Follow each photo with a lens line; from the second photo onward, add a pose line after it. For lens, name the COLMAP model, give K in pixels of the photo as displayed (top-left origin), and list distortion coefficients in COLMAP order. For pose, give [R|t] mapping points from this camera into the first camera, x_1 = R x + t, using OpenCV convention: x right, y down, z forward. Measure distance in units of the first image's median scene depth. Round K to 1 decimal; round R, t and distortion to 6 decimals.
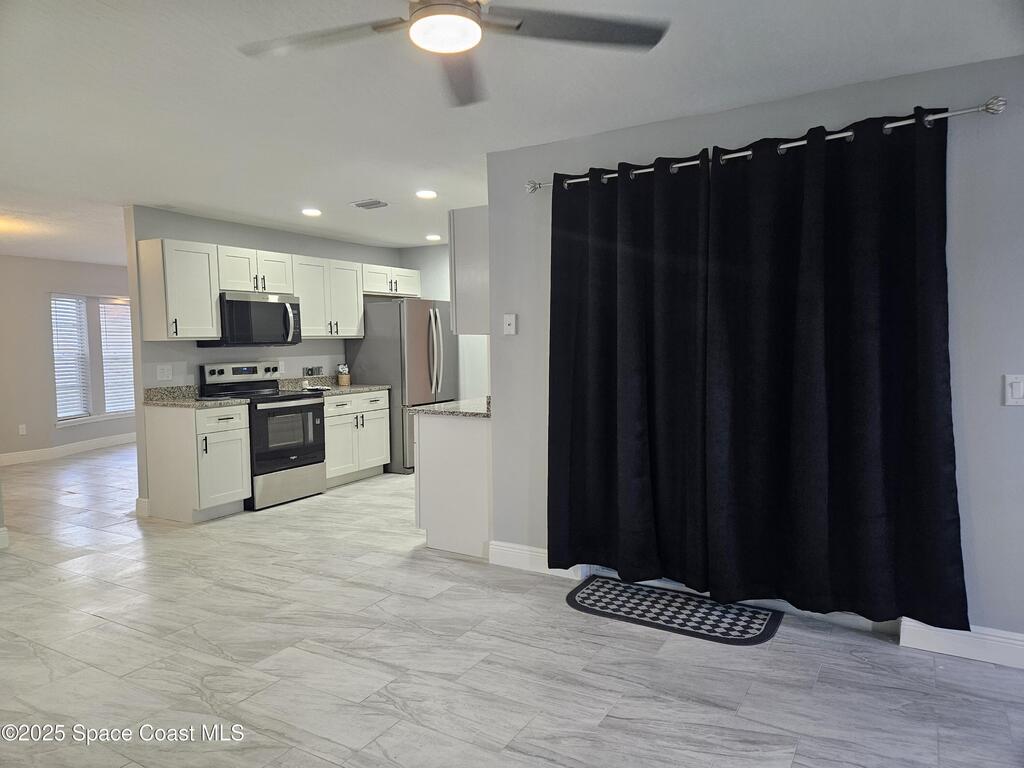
lens RADIAL K [[680.4, 0, 504.0], [0, 680.4, 386.8], [0, 0, 1]] dist [0.086225, -0.078137]
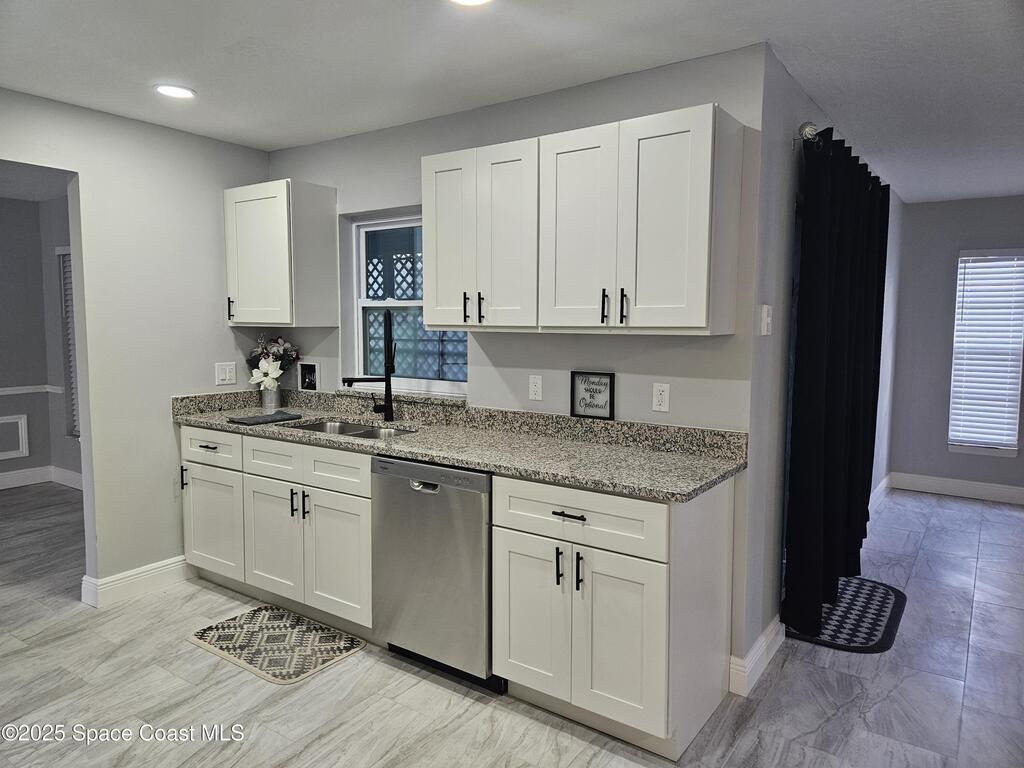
lens RADIAL K [[680.4, 0, 507.1], [0, 680.4, 375.6], [0, 0, 1]] dist [0.086225, -0.078137]
pose [[0.074192, -0.067144, 0.994981, -0.631111], [0.061188, 0.996157, 0.062661, -0.088311], [-0.995365, 0.056232, 0.078015, 1.109606]]
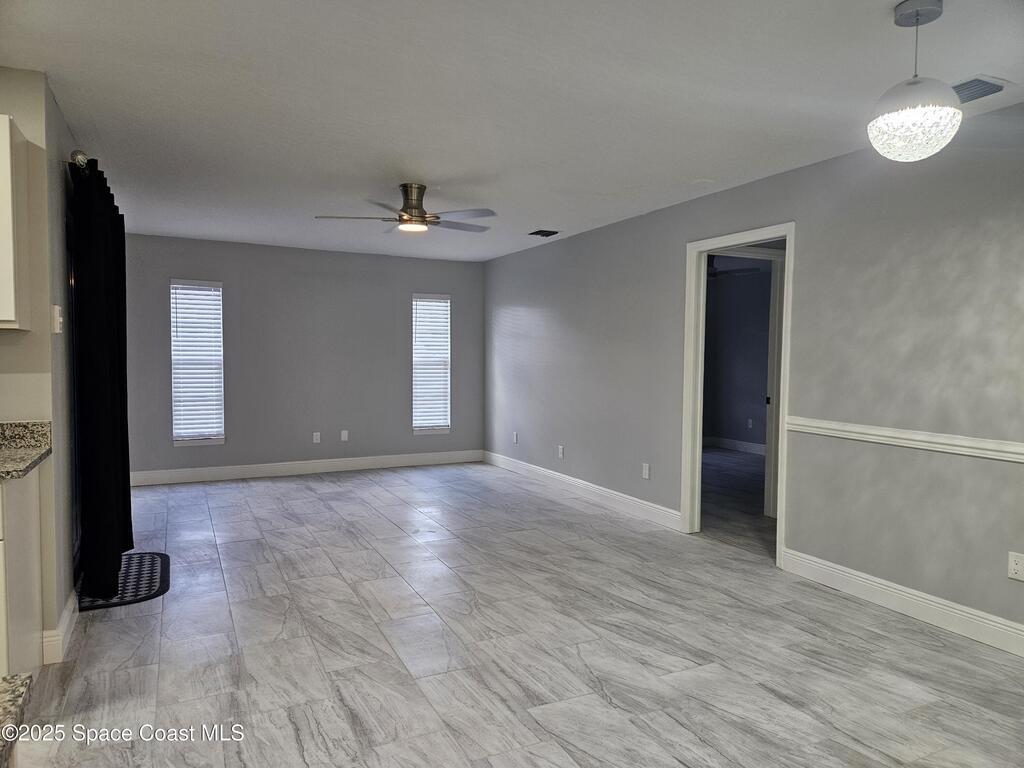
lens RADIAL K [[680.4, 0, 507.6], [0, 680.4, 385.1], [0, 0, 1]] dist [0.086225, -0.078137]
pose [[-0.835859, -0.019511, 0.548598, -0.751912], [0.039443, 0.994650, 0.095471, -0.068177], [-0.547526, 0.101439, -0.830618, 1.261301]]
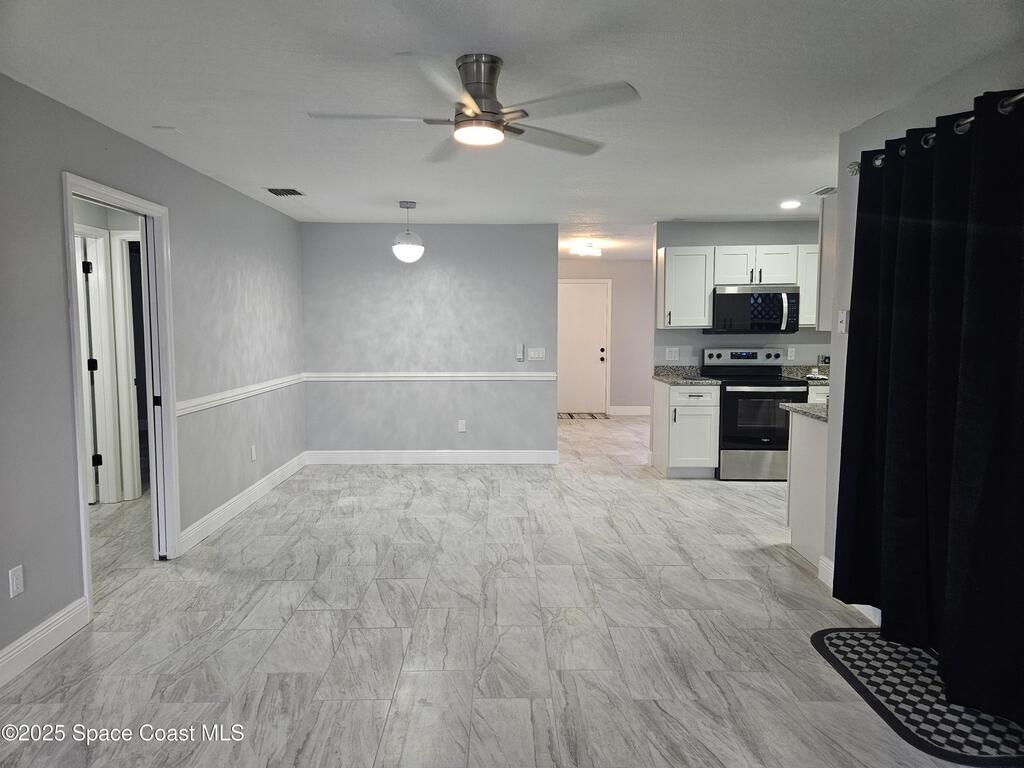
lens RADIAL K [[680.4, 0, 507.6], [0, 680.4, 379.6], [0, 0, 1]] dist [0.086225, -0.078137]
pose [[0.523832, 0.086490, -0.847419, 0.512736], [-0.064350, 0.996007, 0.061877, -0.040859], [0.849387, 0.022118, 0.527307, 0.131835]]
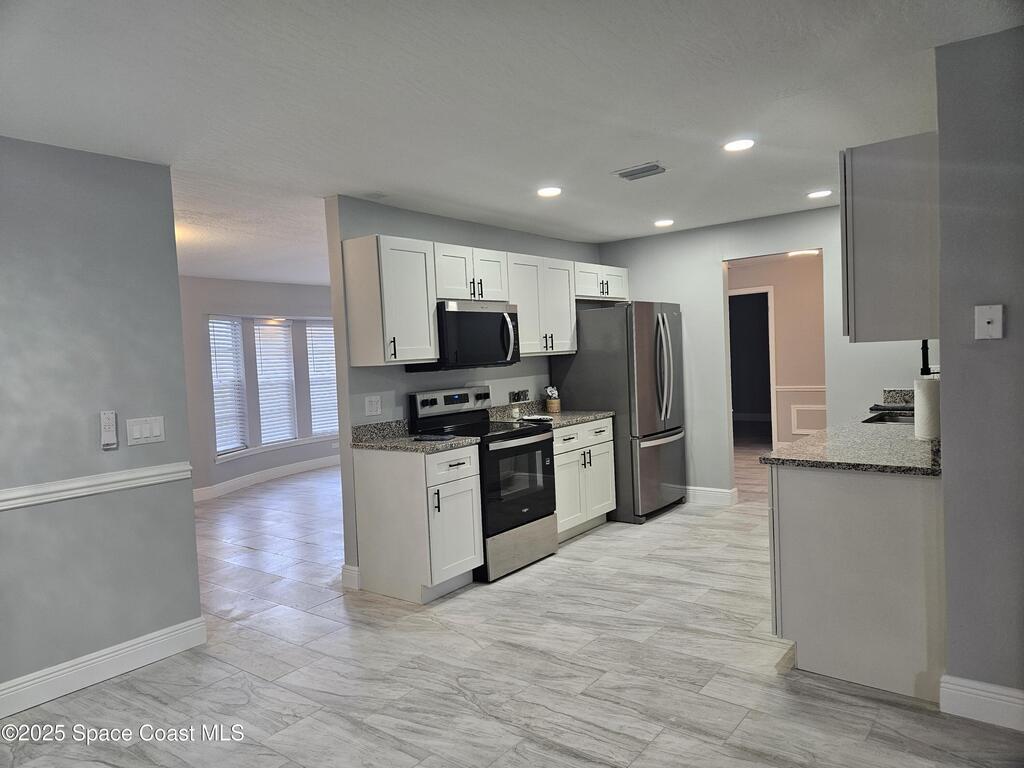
lens RADIAL K [[680.4, 0, 501.6], [0, 680.4, 386.4], [0, 0, 1]] dist [0.086225, -0.078137]
pose [[0.991469, -0.025215, -0.127883, -0.312903], [0.022991, 0.999558, -0.018837, -0.030982], [0.128302, 0.015737, 0.991610, 0.309721]]
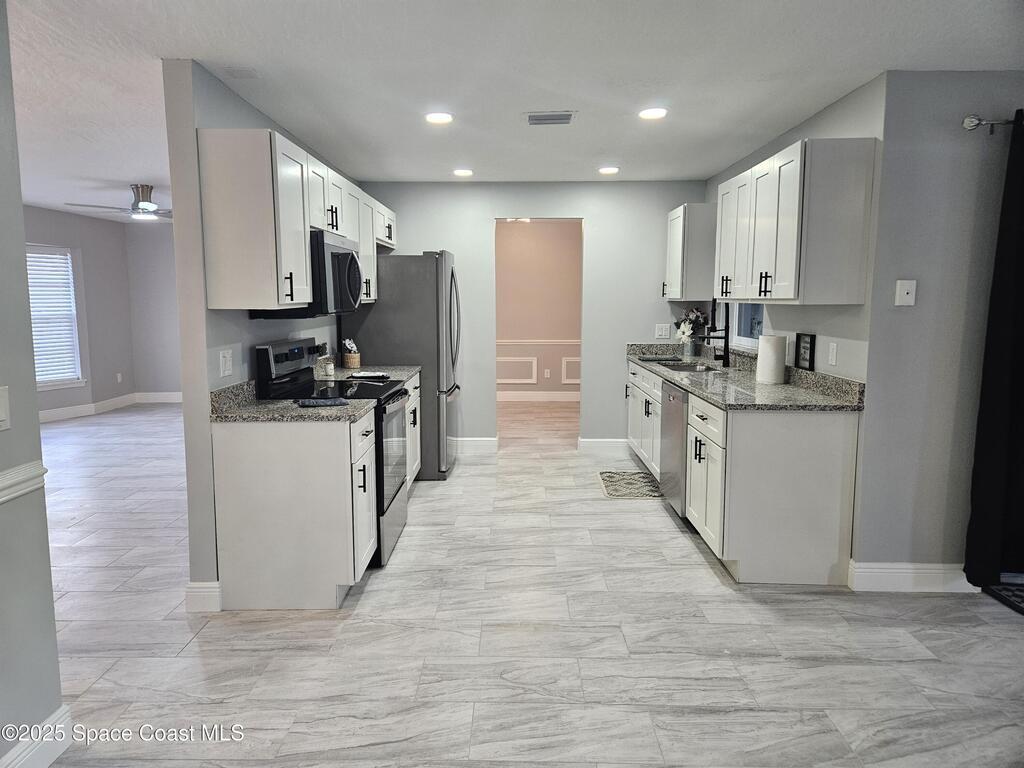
lens RADIAL K [[680.4, 0, 501.0], [0, 680.4, 372.2], [0, 0, 1]] dist [0.086225, -0.078137]
pose [[0.868215, -0.041732, 0.494429, -0.743227], [0.022552, 0.998746, 0.044698, -0.042671], [-0.495675, -0.027657, 0.868068, 0.484898]]
